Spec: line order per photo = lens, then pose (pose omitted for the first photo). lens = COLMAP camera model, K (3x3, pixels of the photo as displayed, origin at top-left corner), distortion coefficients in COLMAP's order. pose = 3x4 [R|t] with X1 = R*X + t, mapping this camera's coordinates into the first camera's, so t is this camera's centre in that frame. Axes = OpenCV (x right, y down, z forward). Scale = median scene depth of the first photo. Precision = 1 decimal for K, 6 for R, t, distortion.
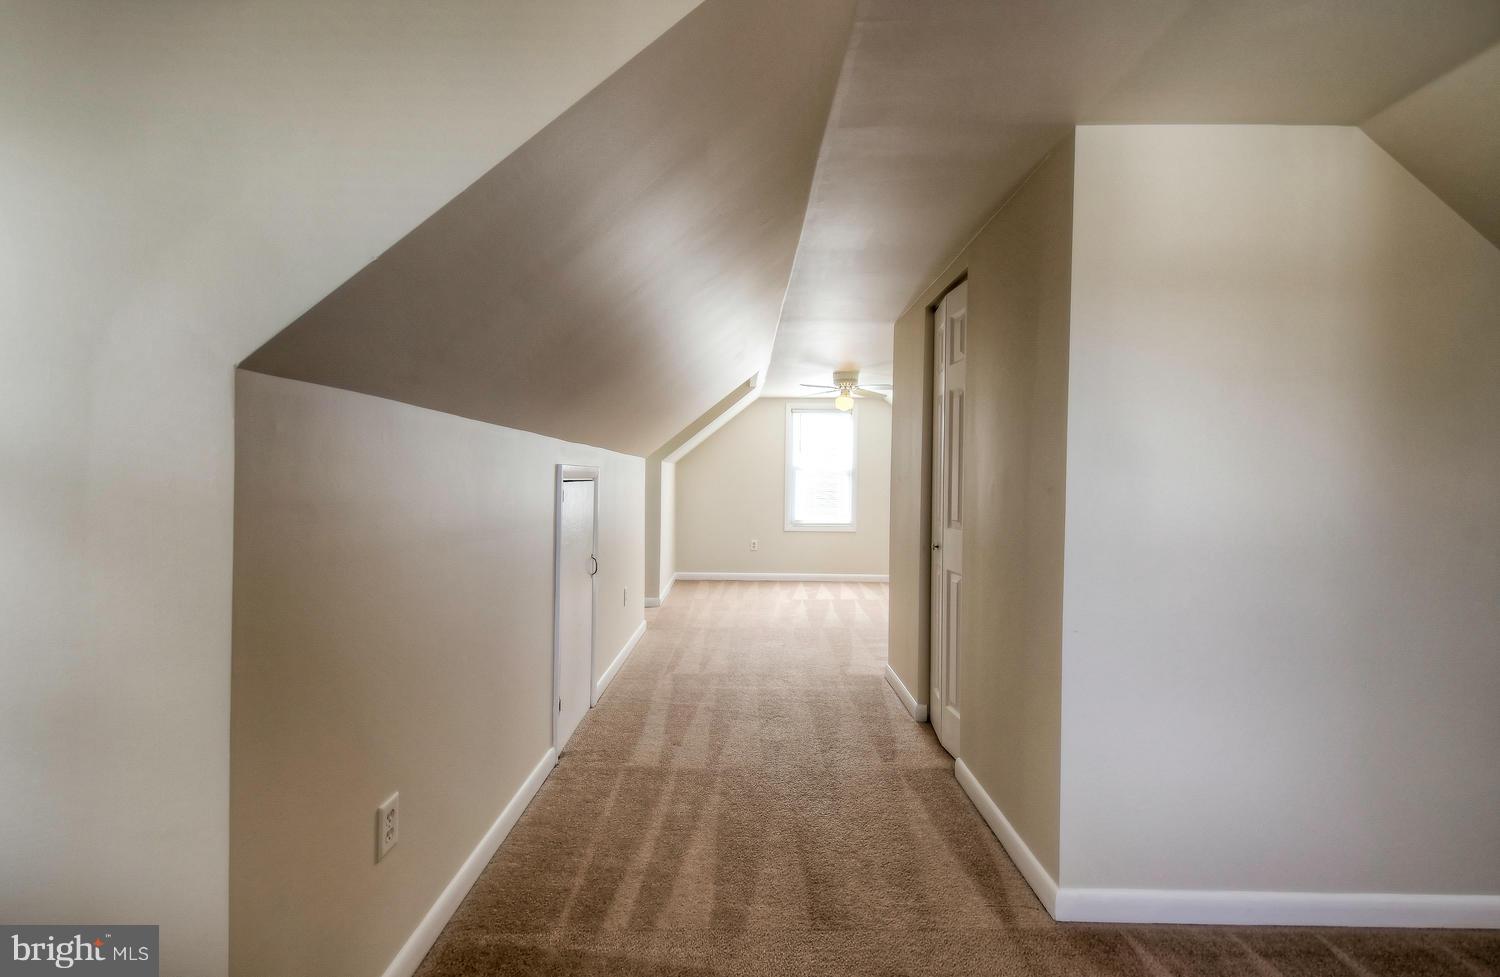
lens RADIAL K [[646.6, 0, 737.5], [0, 646.6, 501.1], [0, 0, 1]] dist [0.042390, -0.026370]
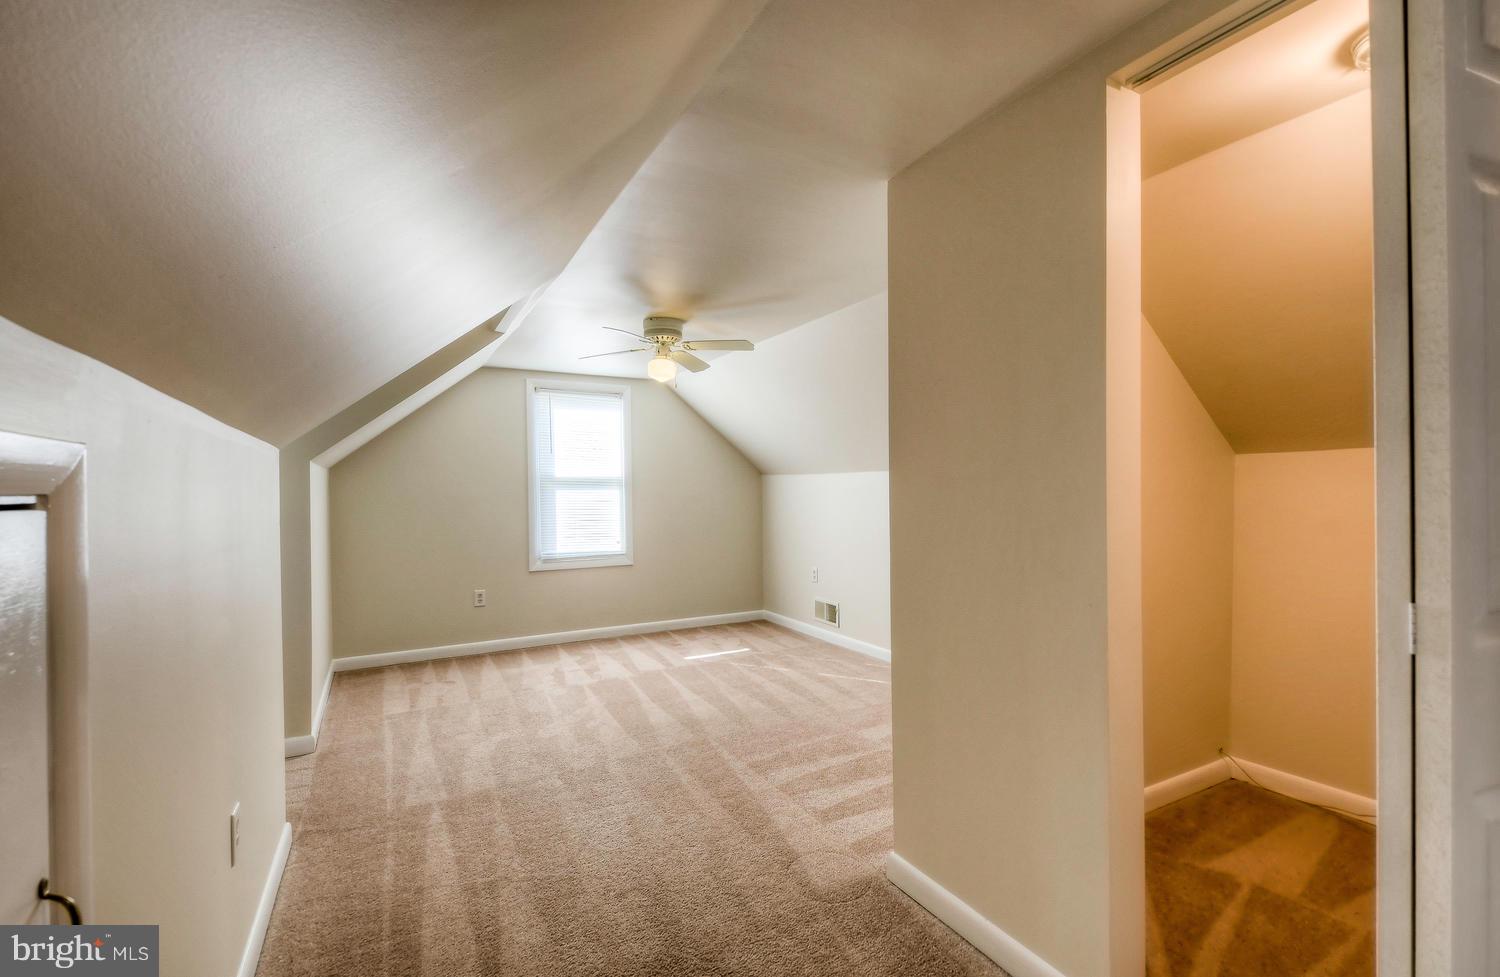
lens RADIAL K [[646.6, 0, 737.5], [0, 646.6, 501.1], [0, 0, 1]] dist [0.042390, -0.026370]
pose [[0.876907, -0.027070, 0.479897, -0.059235], [0.036908, 0.999257, -0.011076, -0.010517], [-0.479240, 0.027425, 0.877255, 0.327685]]
